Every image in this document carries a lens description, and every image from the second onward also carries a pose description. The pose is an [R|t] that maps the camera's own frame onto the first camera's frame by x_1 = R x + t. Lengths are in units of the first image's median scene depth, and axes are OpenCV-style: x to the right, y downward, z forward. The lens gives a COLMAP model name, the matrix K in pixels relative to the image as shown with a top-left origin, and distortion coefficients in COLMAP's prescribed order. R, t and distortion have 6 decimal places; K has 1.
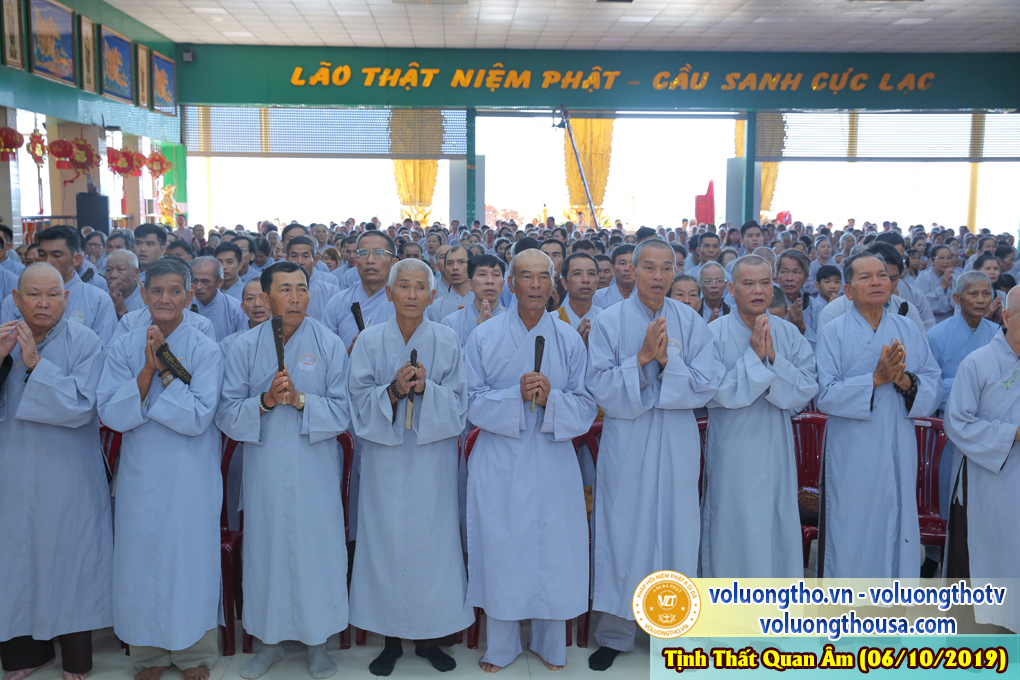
lens RADIAL K [[1109.6, 0, 510.0], [0, 1109.6, 340.0], [0, 0, 1]] dist [0.039536, 0.030559]
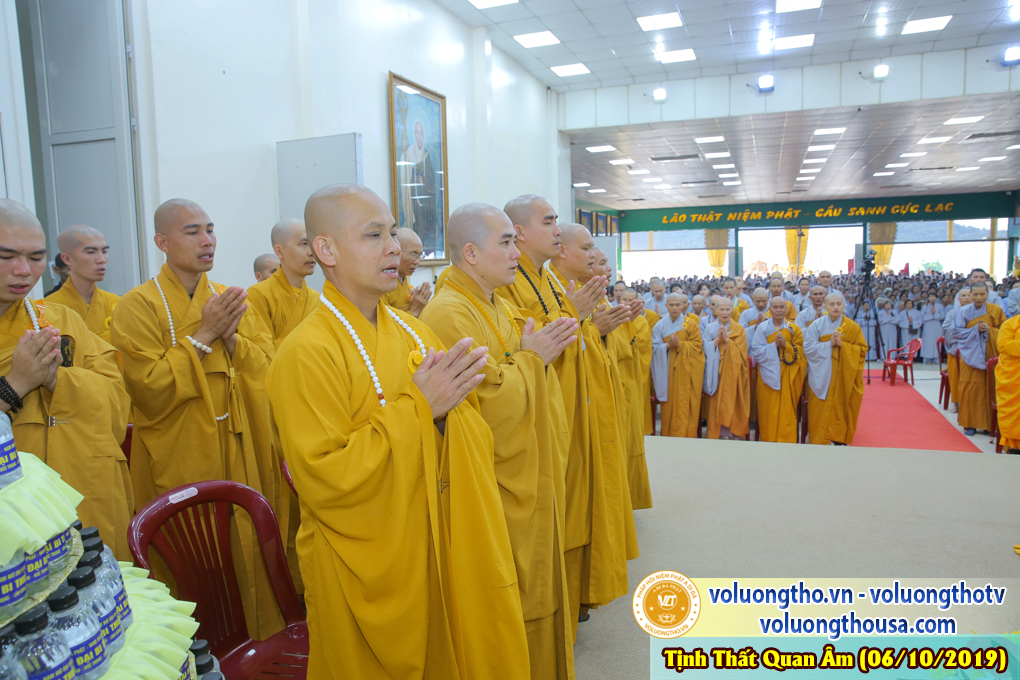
lens RADIAL K [[694.9, 0, 510.0], [0, 694.9, 340.0], [0, 0, 1]] dist [-0.110246, 0.084952]
pose [[0.916869, 0.007330, -0.399120, 0.111787], [-0.007768, 0.999970, 0.000521, 0.037707], [0.399112, 0.002623, 0.916898, -0.566165]]
